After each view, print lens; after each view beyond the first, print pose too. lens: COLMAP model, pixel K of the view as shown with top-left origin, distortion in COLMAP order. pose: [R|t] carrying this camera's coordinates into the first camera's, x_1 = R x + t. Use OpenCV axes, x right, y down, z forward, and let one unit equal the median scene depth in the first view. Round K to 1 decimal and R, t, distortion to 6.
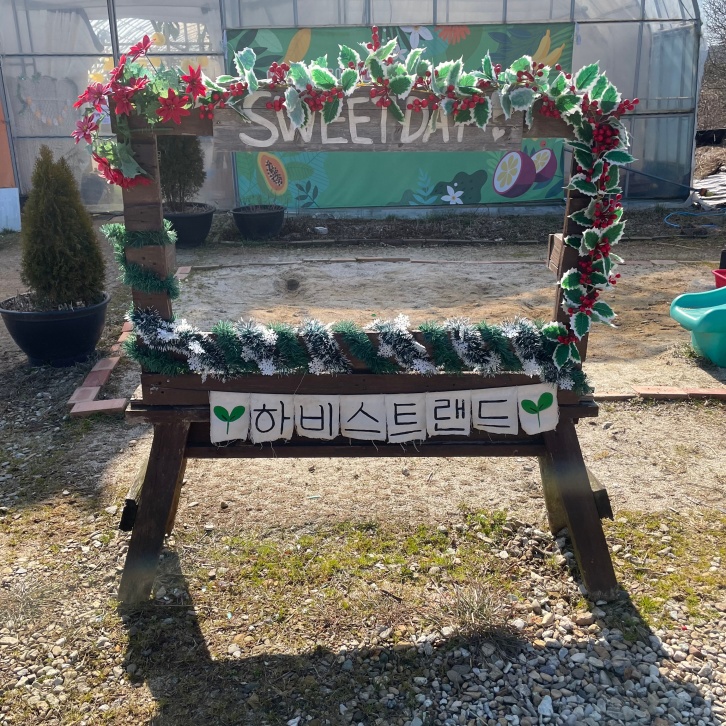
lens RADIAL K [[720.8, 0, 369.2], [0, 720.8, 348.2], [0, 0, 1]] dist [0.099953, -0.123246]
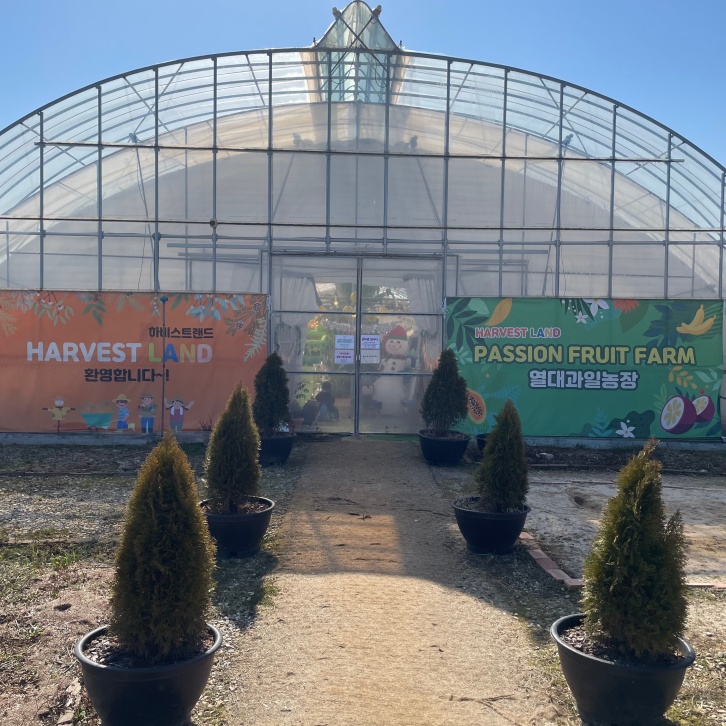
lens RADIAL K [[720.8, 0, 369.2], [0, 720.8, 348.2], [0, 0, 1]] dist [0.099953, -0.123246]
pose [[0.998632, 0.034327, -0.039446, -0.263427], [-0.044416, 0.954955, -0.293407, 0.028136], [0.027598, 0.294757, 0.955174, -0.182603]]
